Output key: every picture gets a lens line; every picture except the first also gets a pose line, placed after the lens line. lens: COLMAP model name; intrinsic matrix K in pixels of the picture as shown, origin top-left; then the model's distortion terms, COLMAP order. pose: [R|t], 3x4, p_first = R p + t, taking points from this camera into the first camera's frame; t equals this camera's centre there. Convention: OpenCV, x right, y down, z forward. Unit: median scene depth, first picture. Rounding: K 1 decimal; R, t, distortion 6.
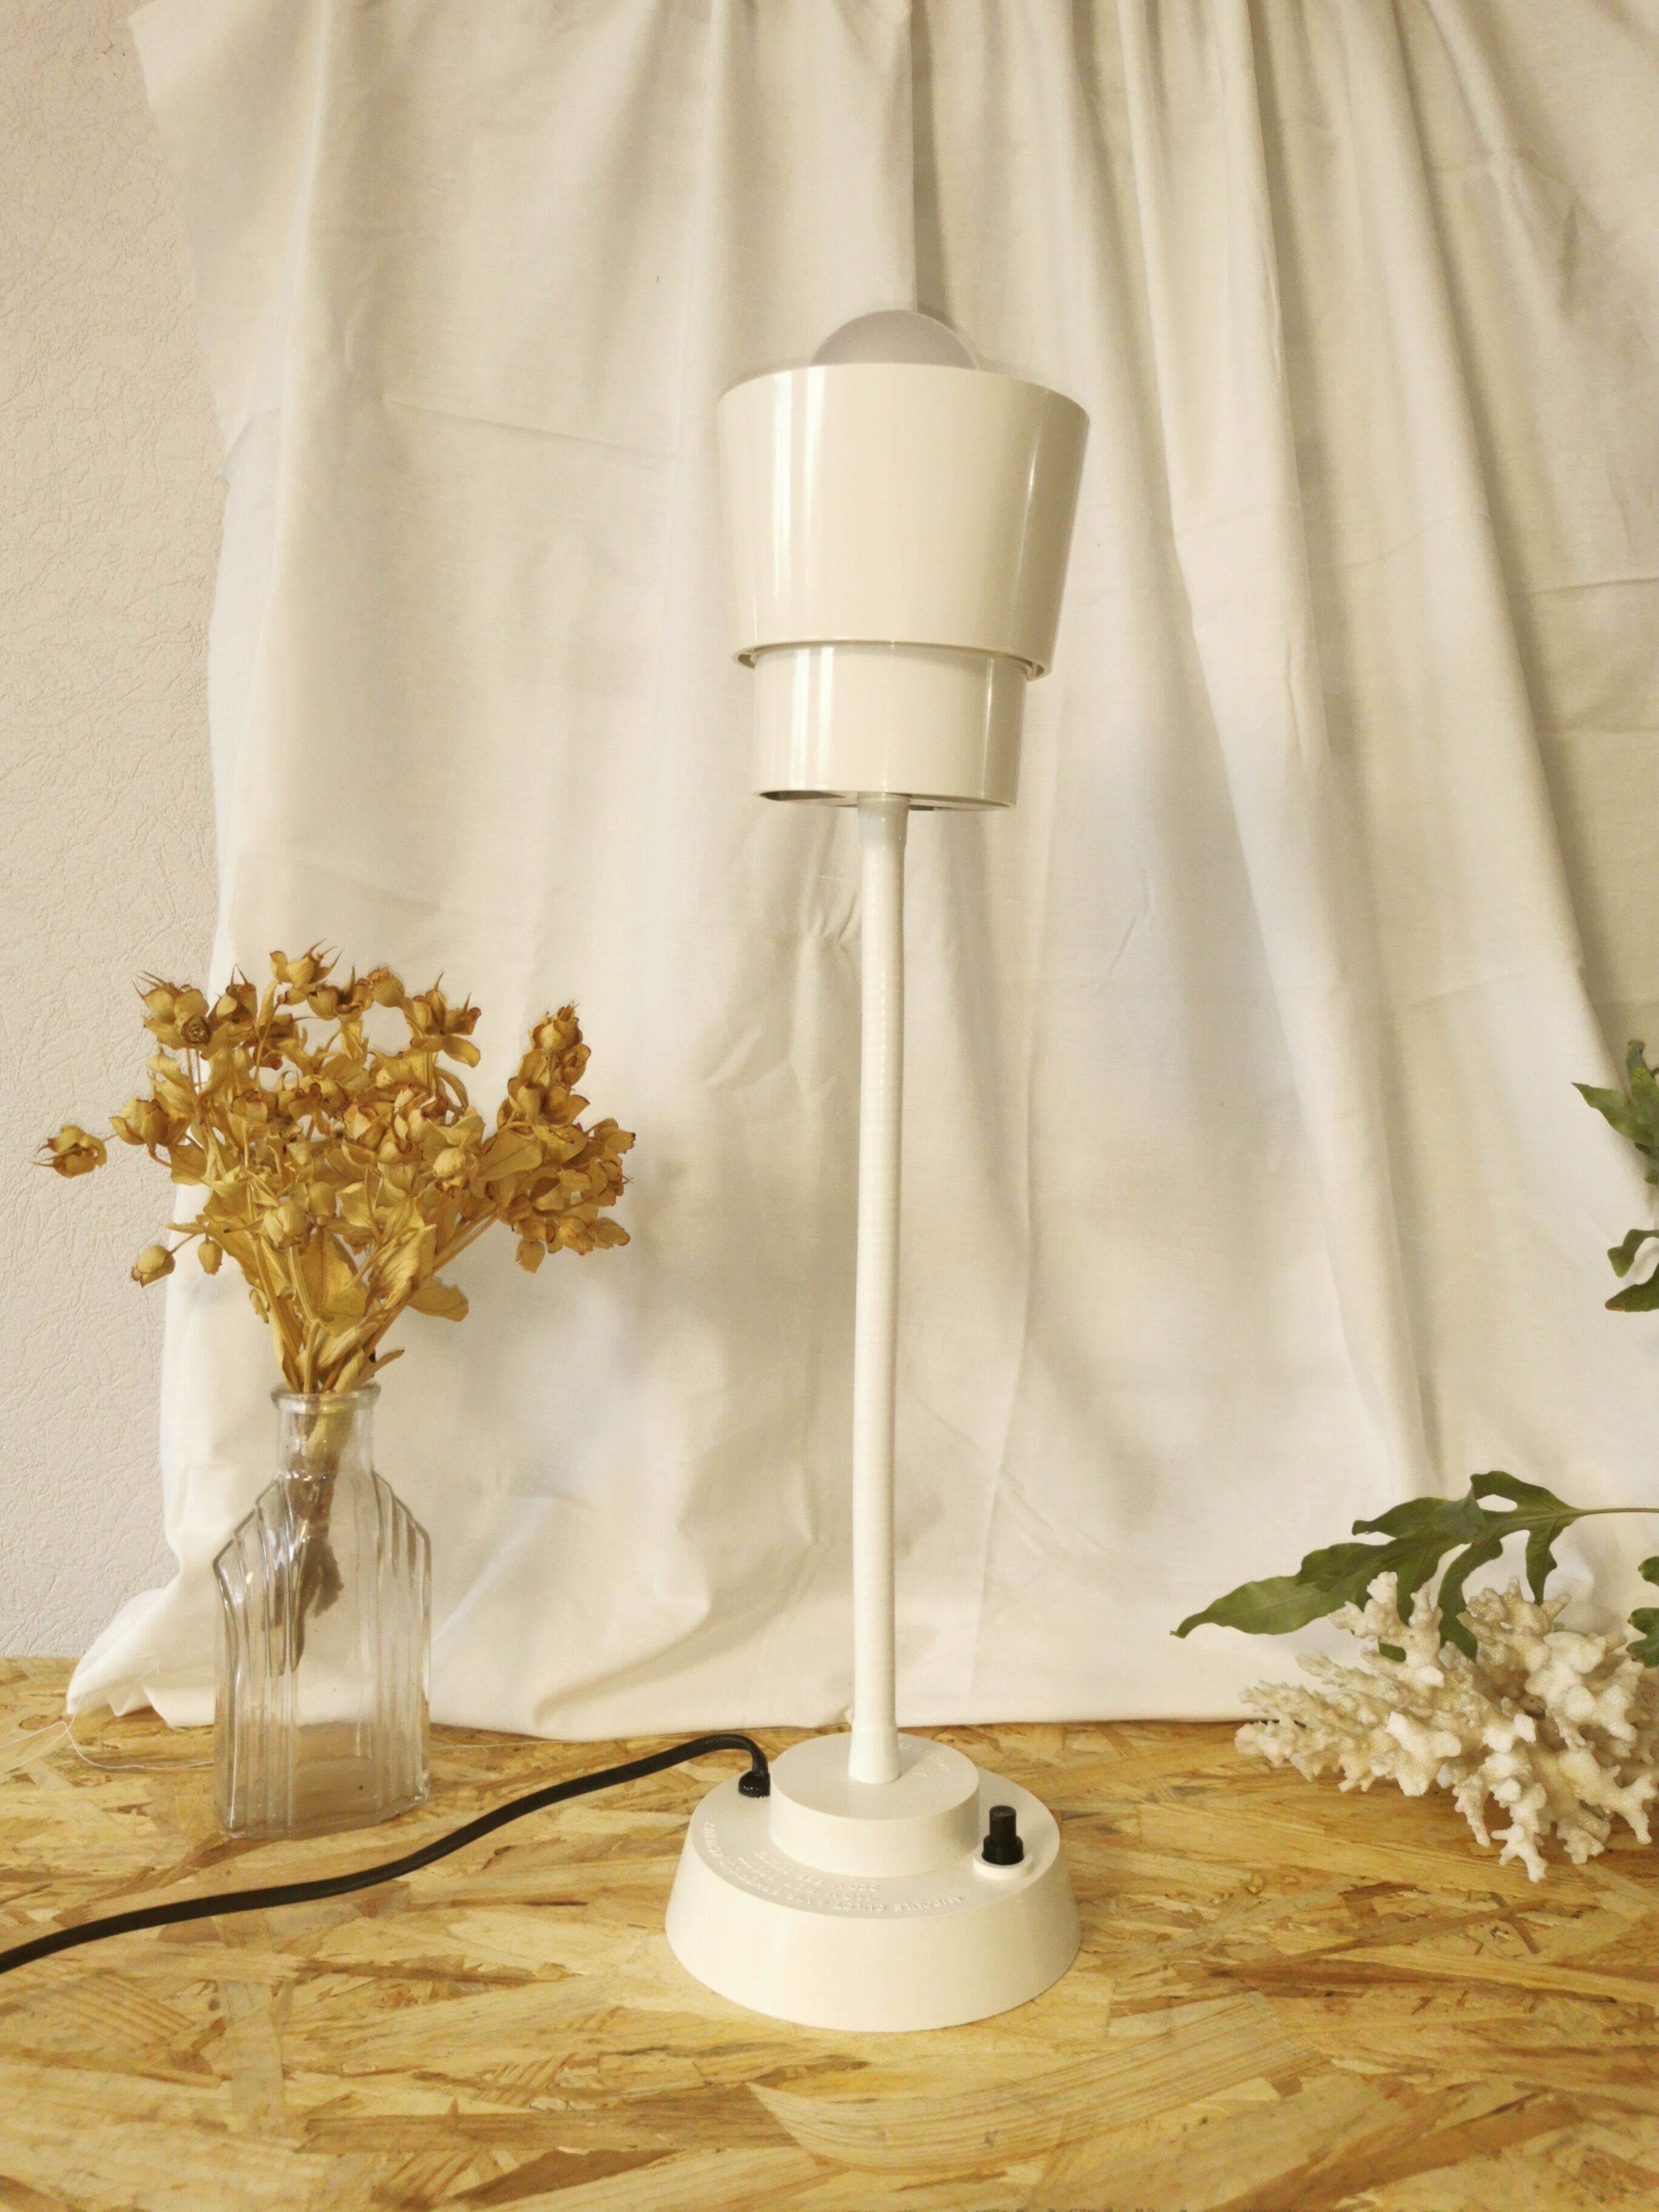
lens RADIAL K [[1730.2, 0, 829.5], [0, 1730.2, 1106.0], [0, 0, 1]] dist [-0.014981, 0.033513]
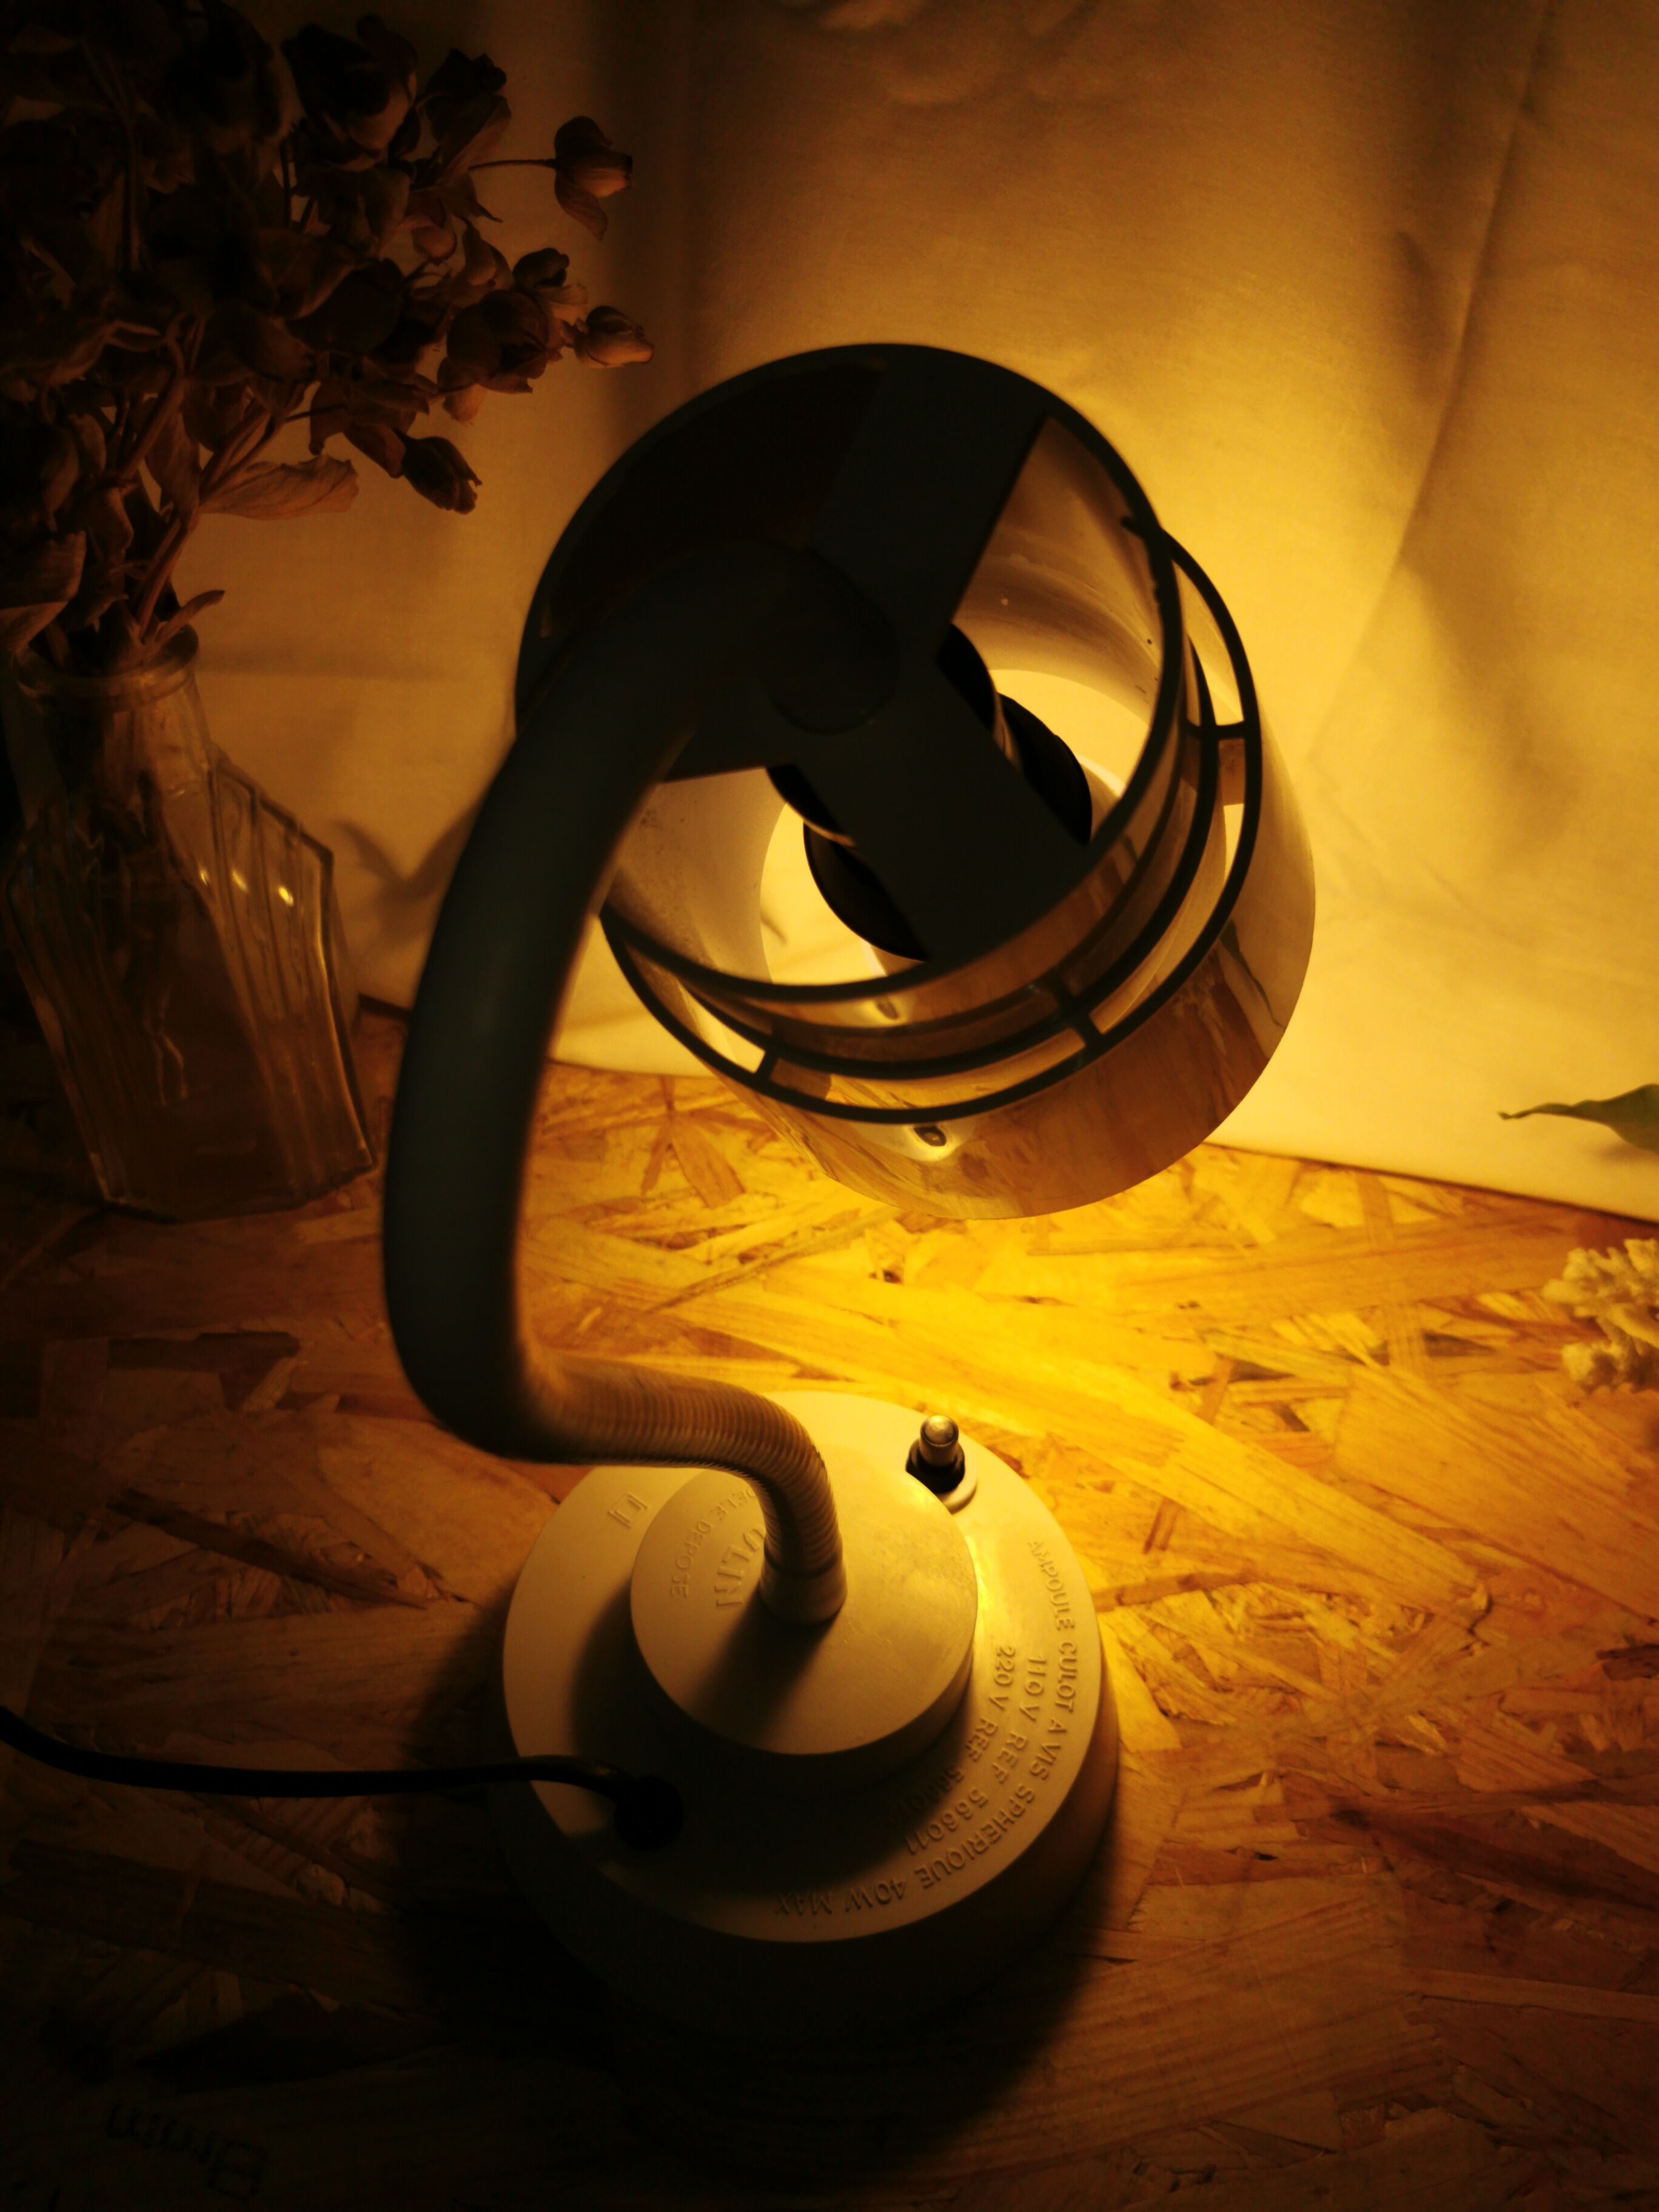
lens RADIAL K [[1717.4, 0, 829.3], [0, 1717.4, 1108.1], [0, 0, 1]] dist [0.014648, 0.002983]
pose [[0.965179, 0.189169, -0.180677, 0.106727], [-0.019457, 0.740692, 0.671563, -0.152065], [0.260865, -0.644663, 0.718581, 0.683055]]
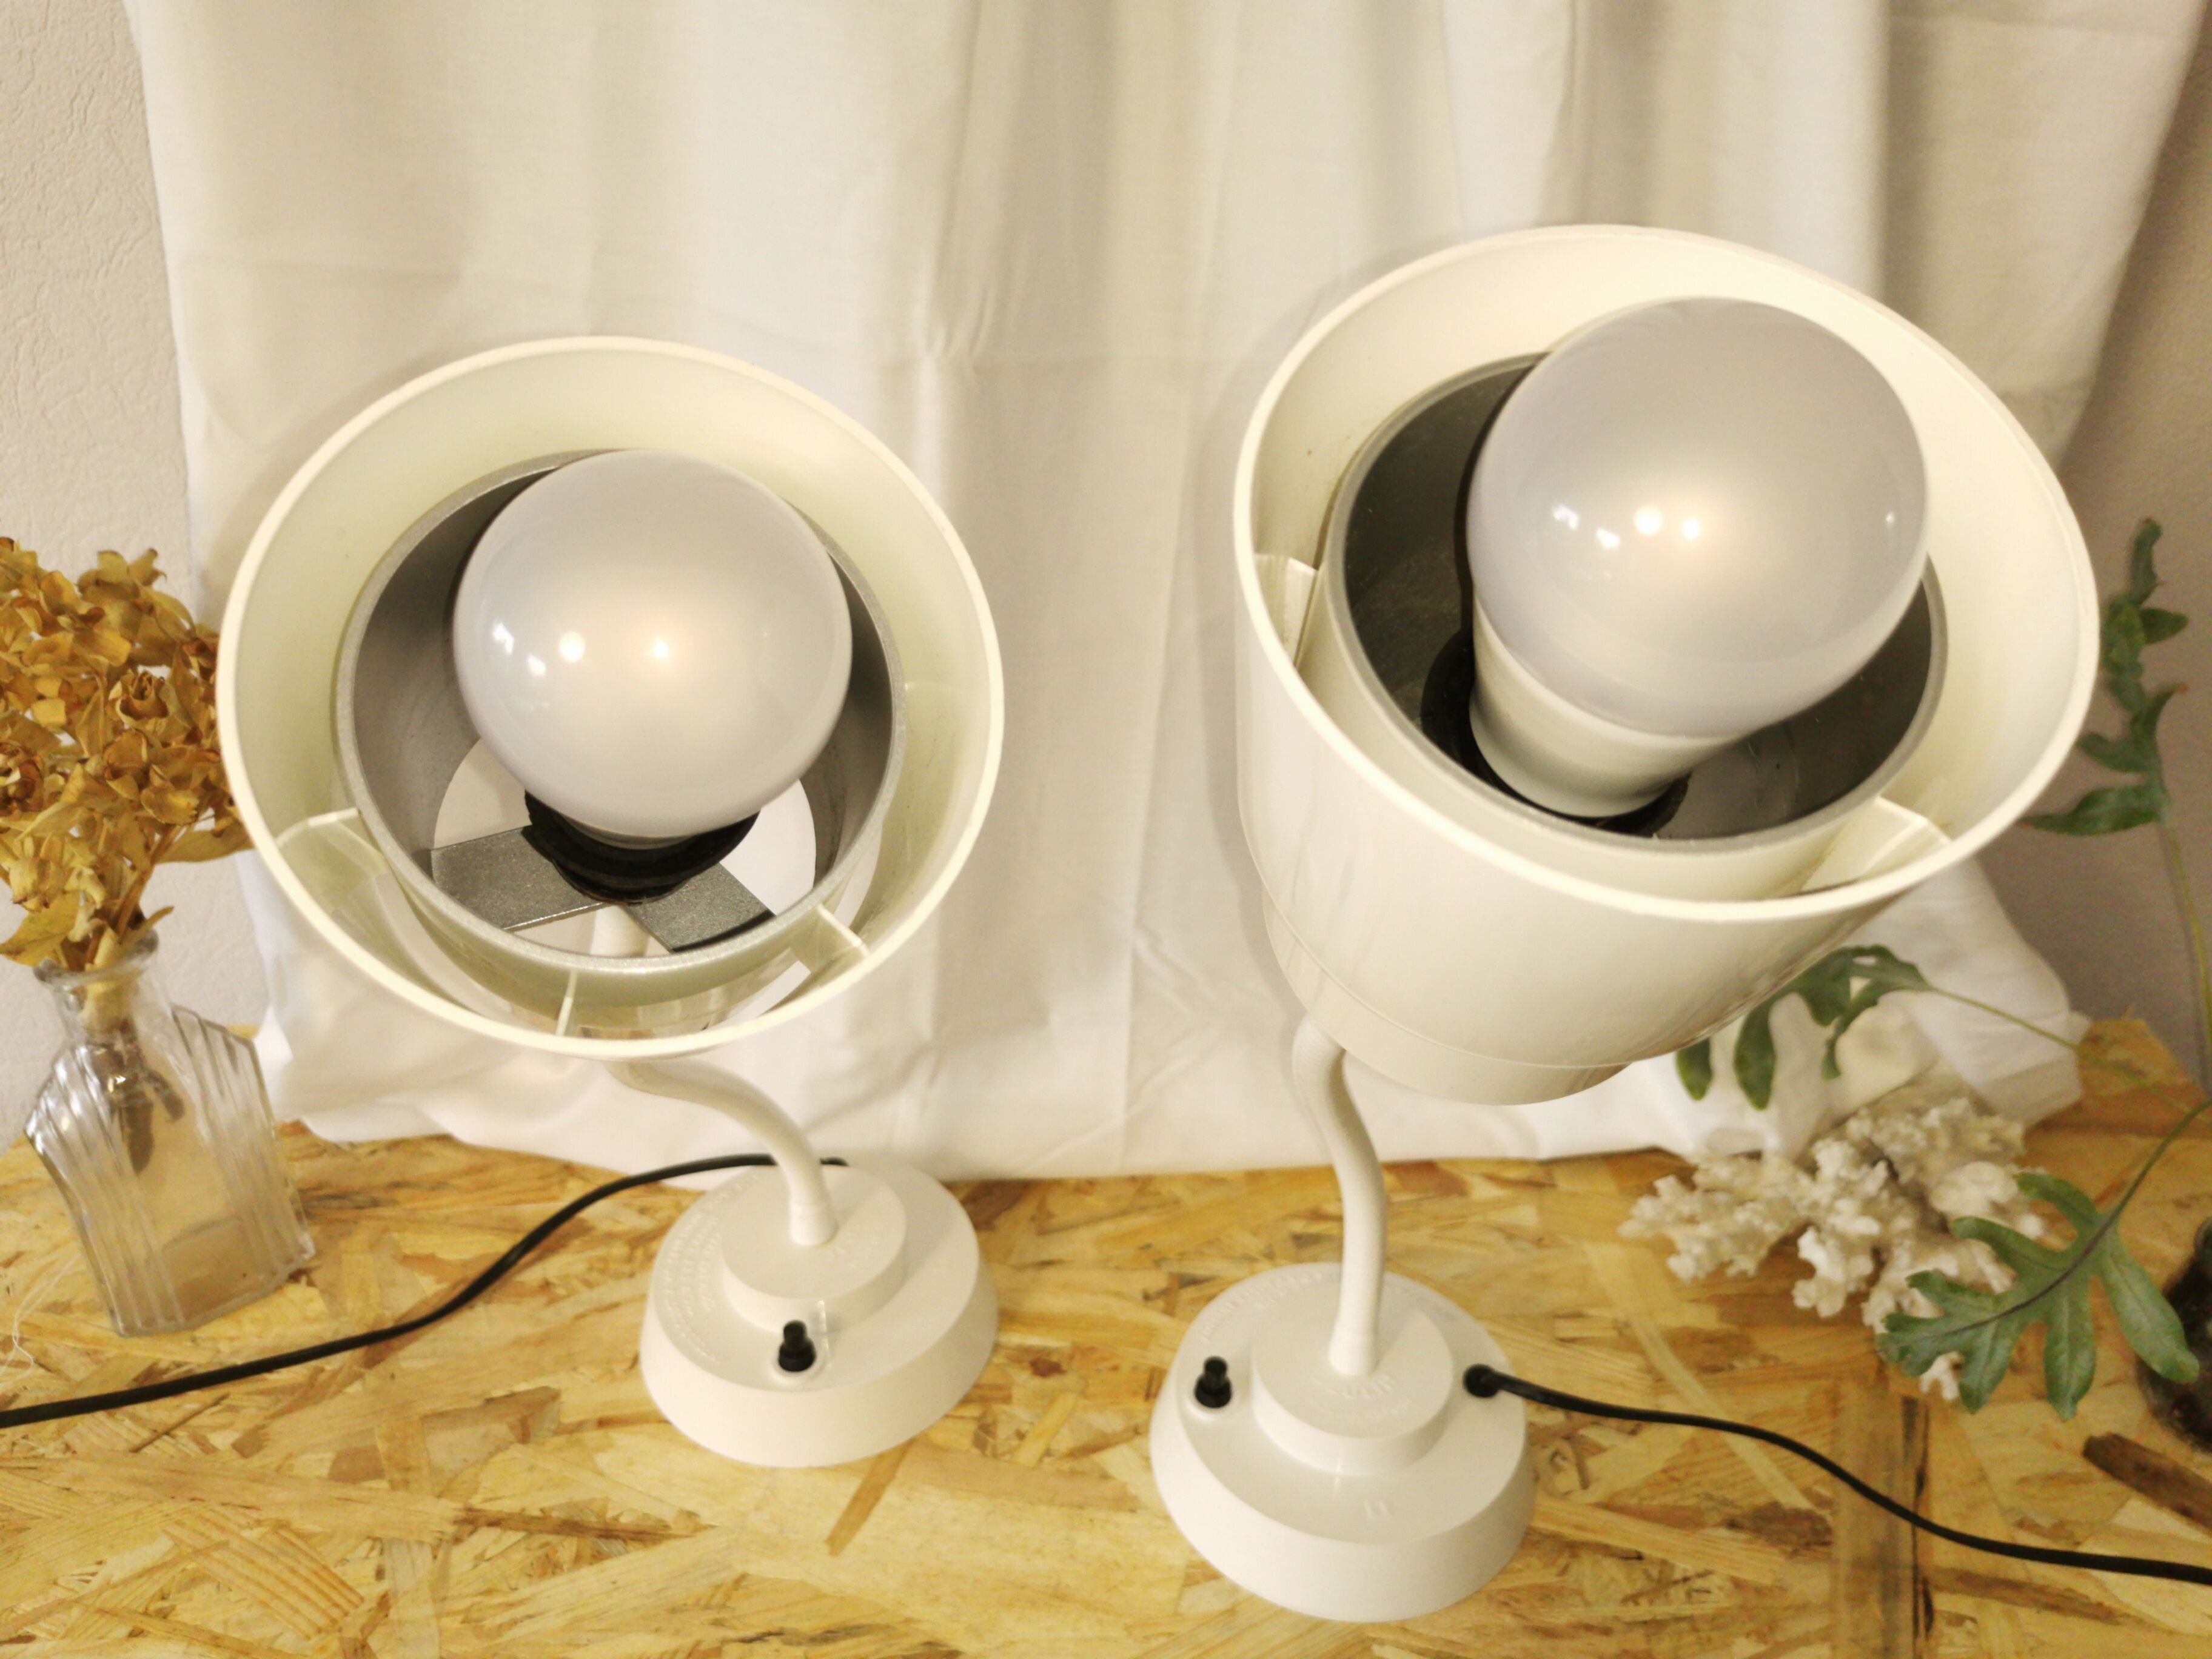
lens RADIAL K [[1737.8, 0, 1094.2], [0, 1737.8, 829.1], [0, 0, 1]] dist [0.002643, 0.002943]
pose [[0.999987, 0.003760, -0.003480, 0.107652], [-0.001507, 0.865130, 0.501546, -0.463629], [0.004897, -0.501534, 0.865124, 0.275462]]
